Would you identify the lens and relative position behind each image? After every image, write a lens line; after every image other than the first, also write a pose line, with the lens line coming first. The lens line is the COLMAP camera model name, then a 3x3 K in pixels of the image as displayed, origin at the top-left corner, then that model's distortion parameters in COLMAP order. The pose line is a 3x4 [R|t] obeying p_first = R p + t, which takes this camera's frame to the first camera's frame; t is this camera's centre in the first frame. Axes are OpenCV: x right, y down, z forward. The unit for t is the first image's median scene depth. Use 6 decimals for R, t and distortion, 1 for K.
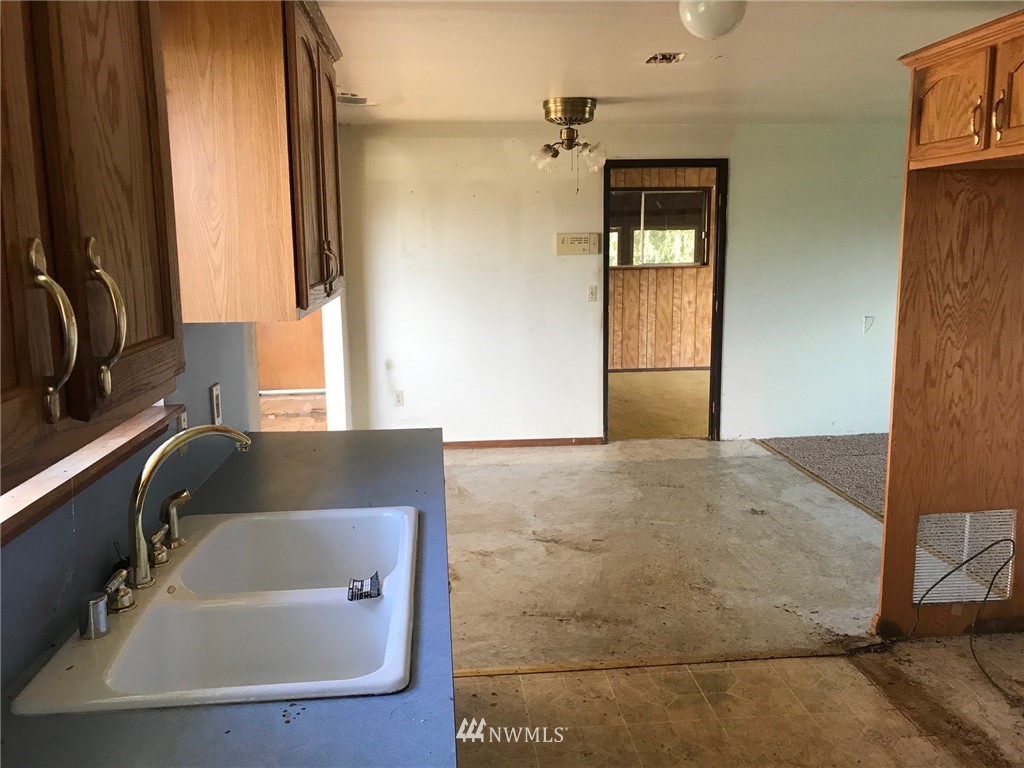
lens RADIAL K [[906.5, 0, 512.0], [0, 906.5, 384.0], [0, 0, 1]] dist [0.012456, 0.007892]
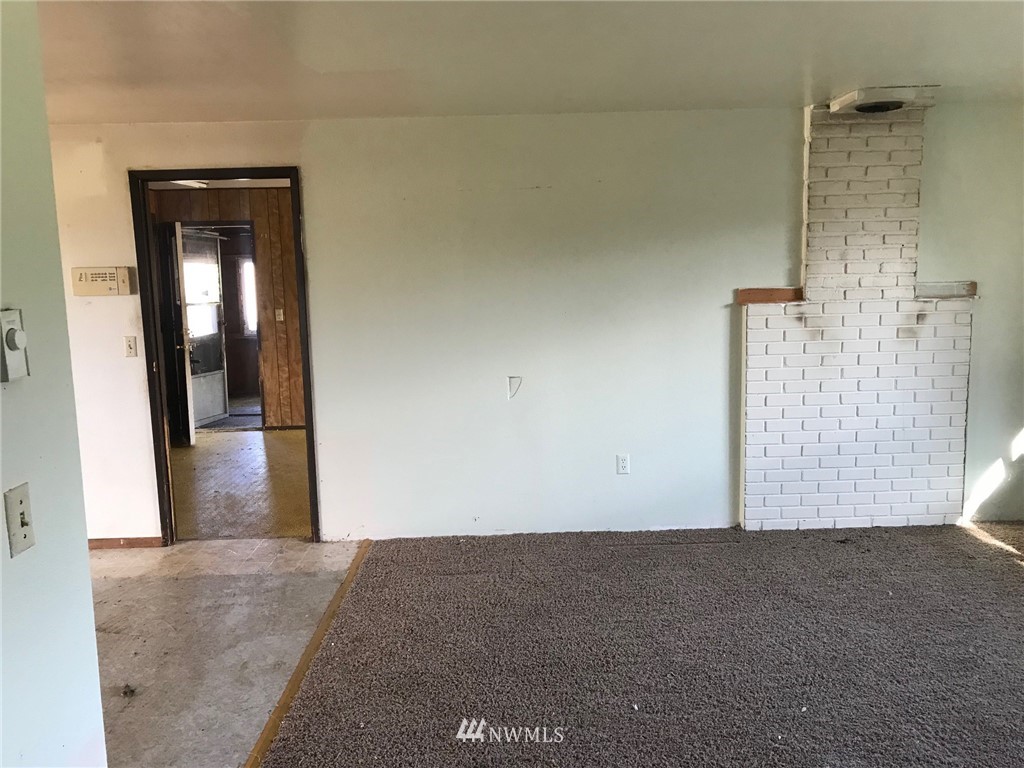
lens RADIAL K [[906.5, 0, 512.0], [0, 906.5, 384.0], [0, 0, 1]] dist [0.012456, 0.007892]
pose [[0.997527, -0.000226, -0.070284, 0.462492], [-0.001926, 0.999532, -0.030540, -0.047616], [0.070258, 0.030600, 0.997059, 0.278186]]
